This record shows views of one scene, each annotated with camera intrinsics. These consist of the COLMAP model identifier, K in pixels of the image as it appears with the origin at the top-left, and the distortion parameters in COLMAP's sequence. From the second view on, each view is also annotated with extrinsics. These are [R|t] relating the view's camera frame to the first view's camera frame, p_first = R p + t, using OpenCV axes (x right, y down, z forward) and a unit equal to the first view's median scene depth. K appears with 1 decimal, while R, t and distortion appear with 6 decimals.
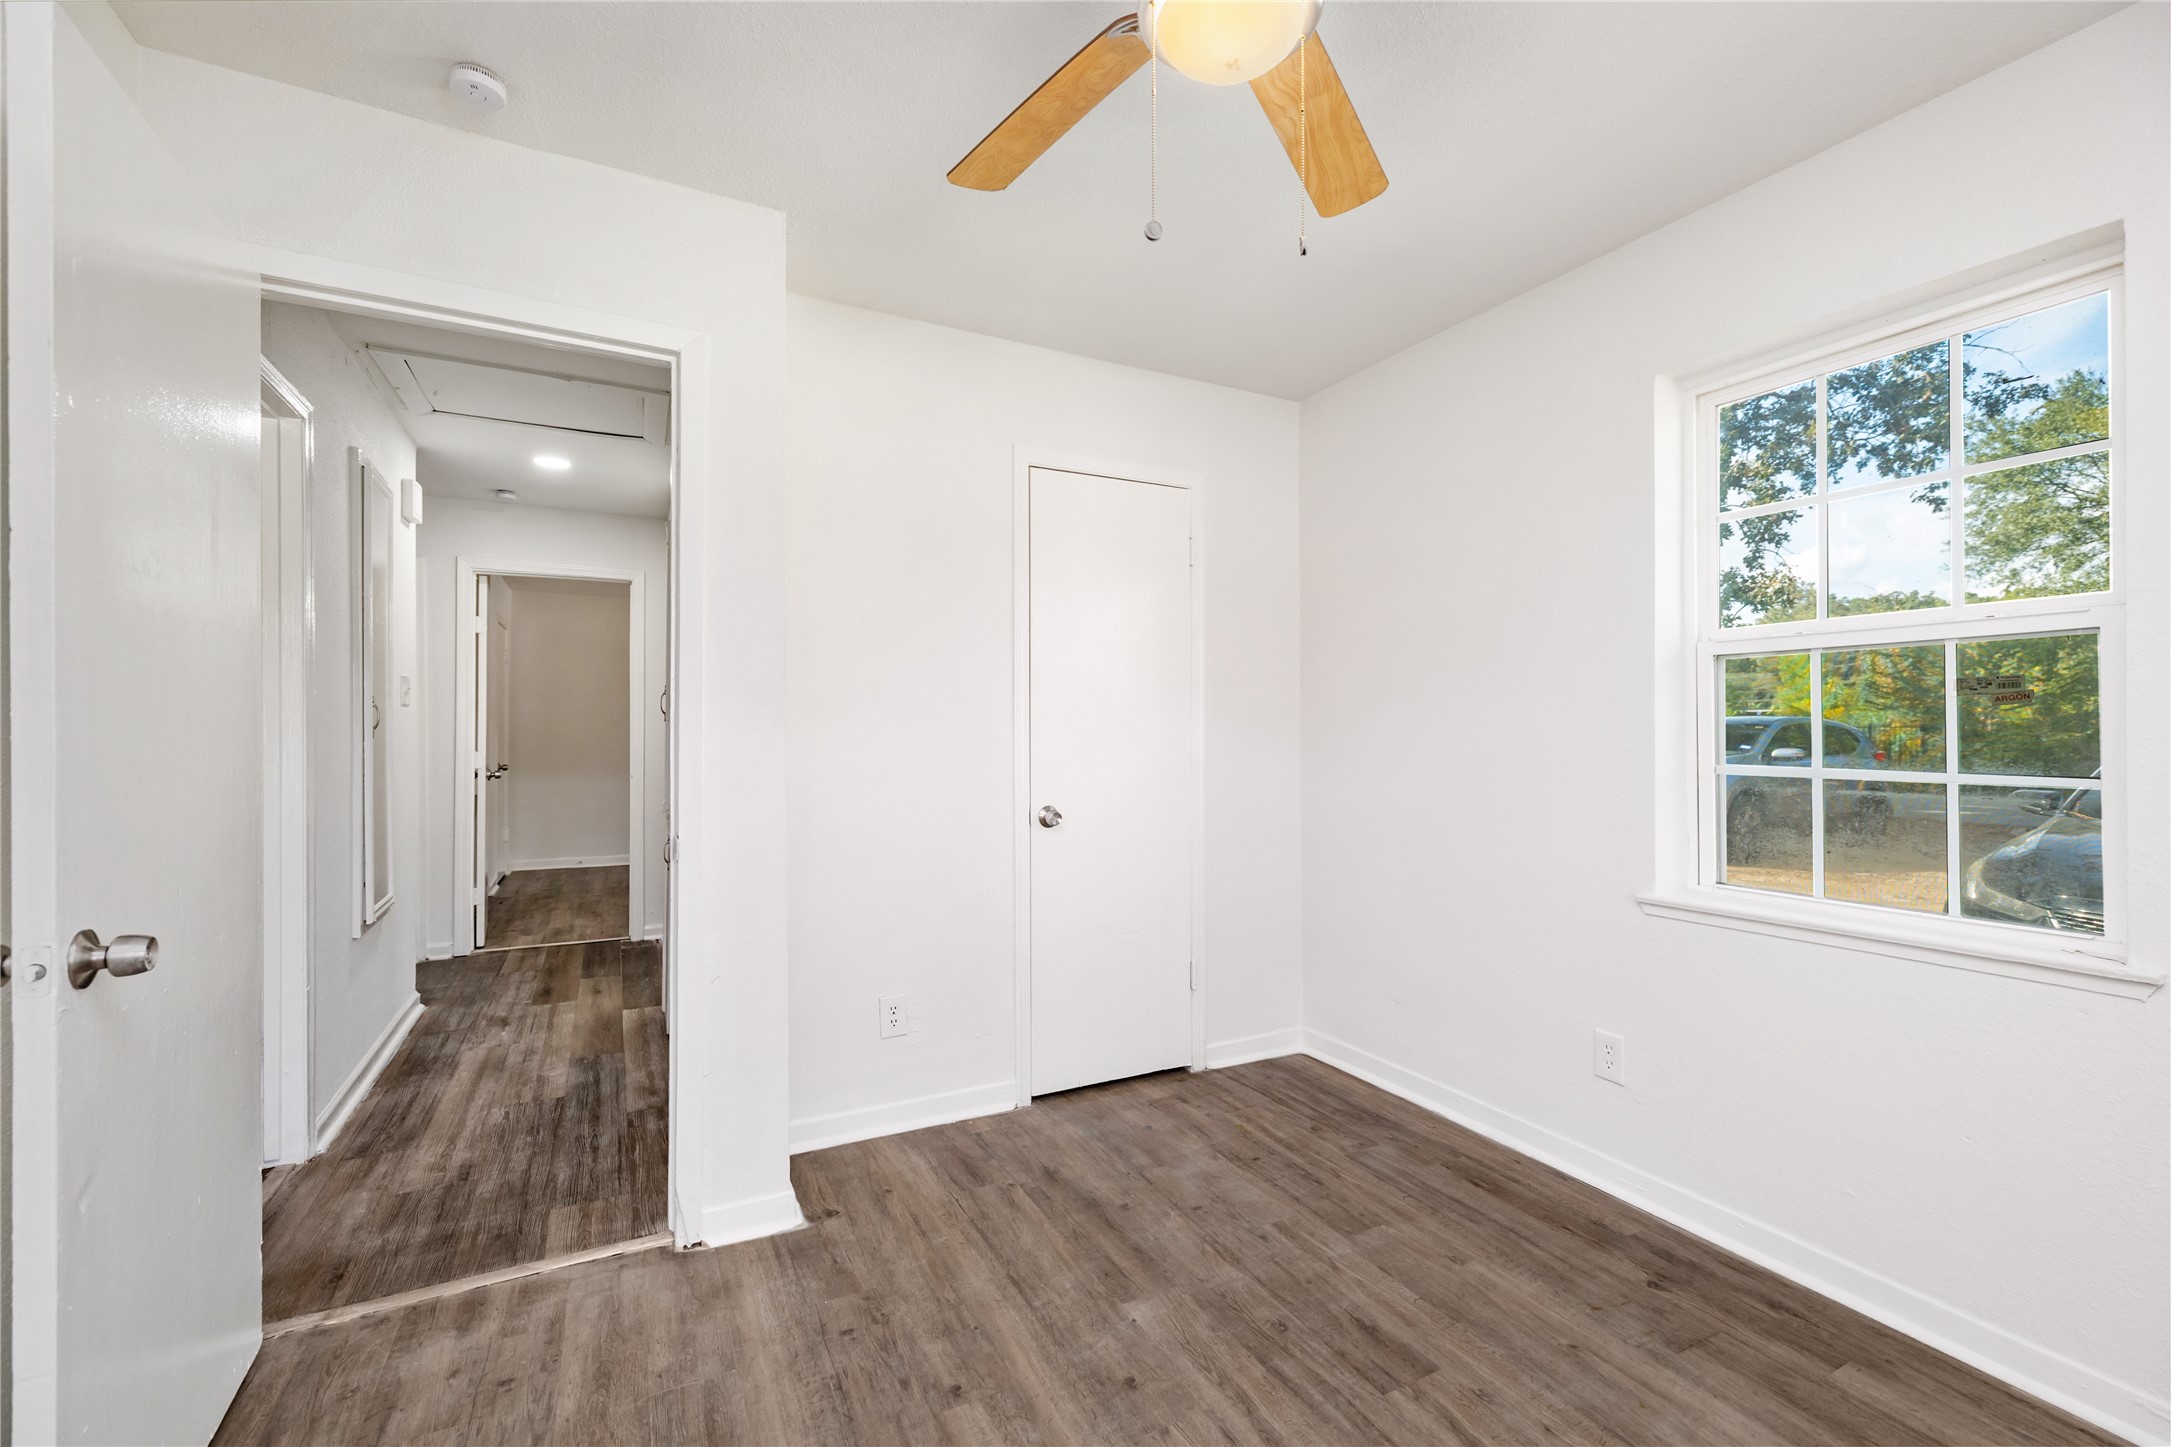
lens RADIAL K [[927.3, 0, 1096.8], [0, 927.3, 733.4], [0, 0, 1]] dist [0.000353, -0.000209]
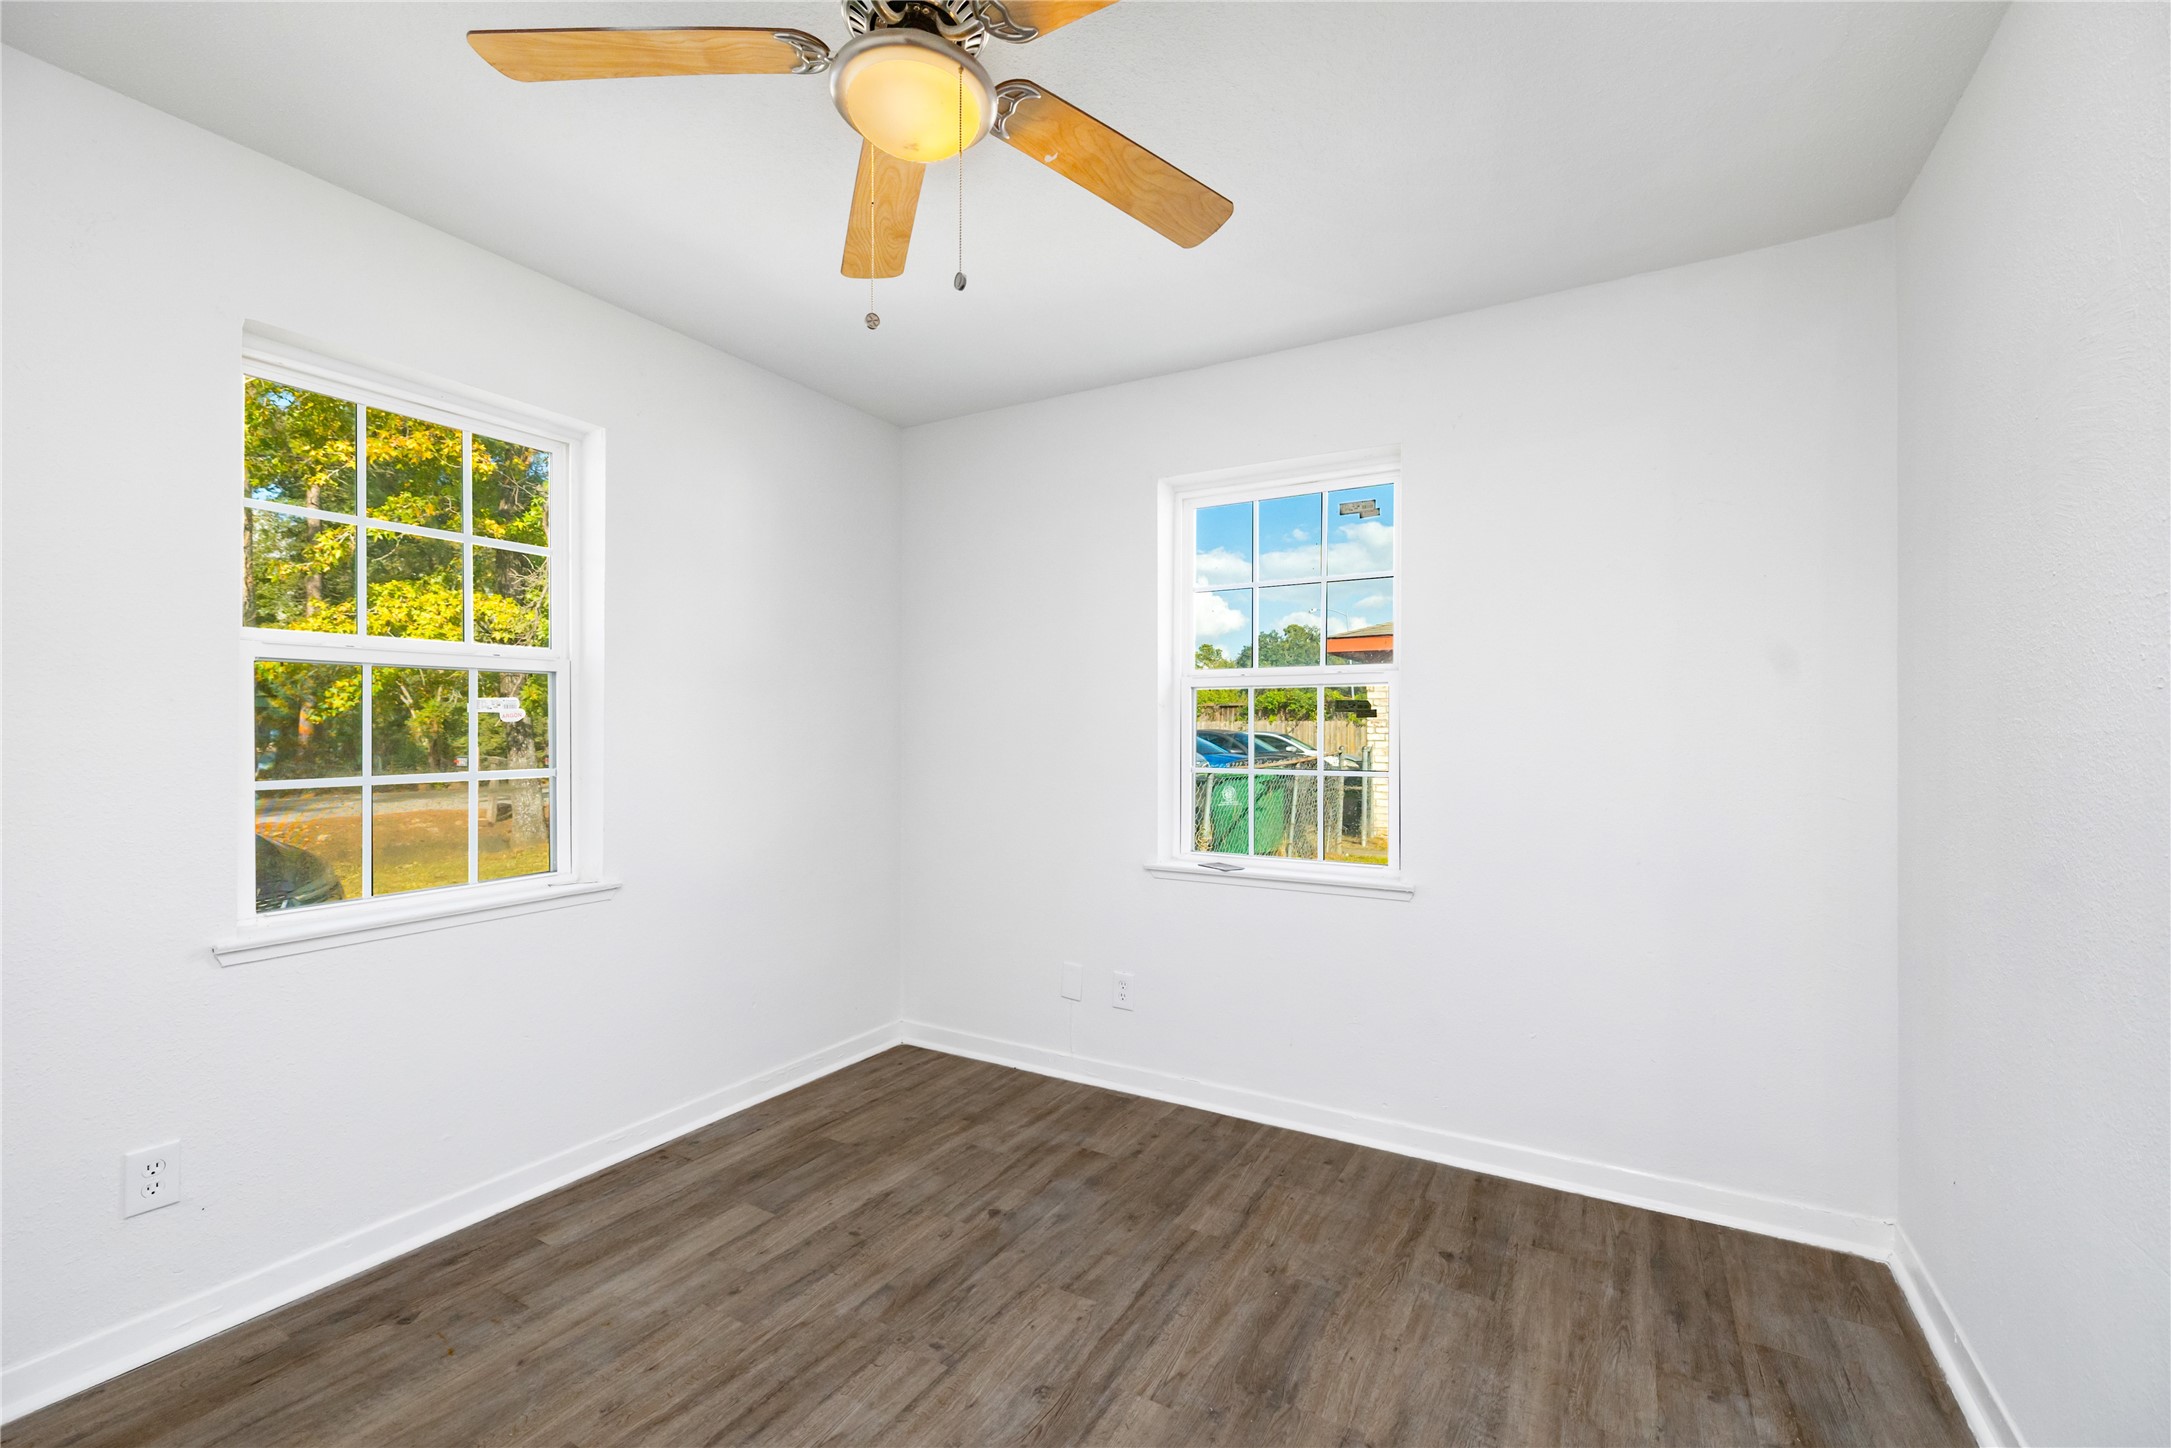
lens RADIAL K [[927.3, 0, 1096.8], [0, 927.3, 733.9], [0, 0, 1]] dist [0.000353, -0.000209]
pose [[-0.541108, -0.008502, 0.840910, -0.575248], [0.005138, 0.999897, 0.013416, -0.021413], [-0.840938, 0.011580, -0.541008, 0.890006]]
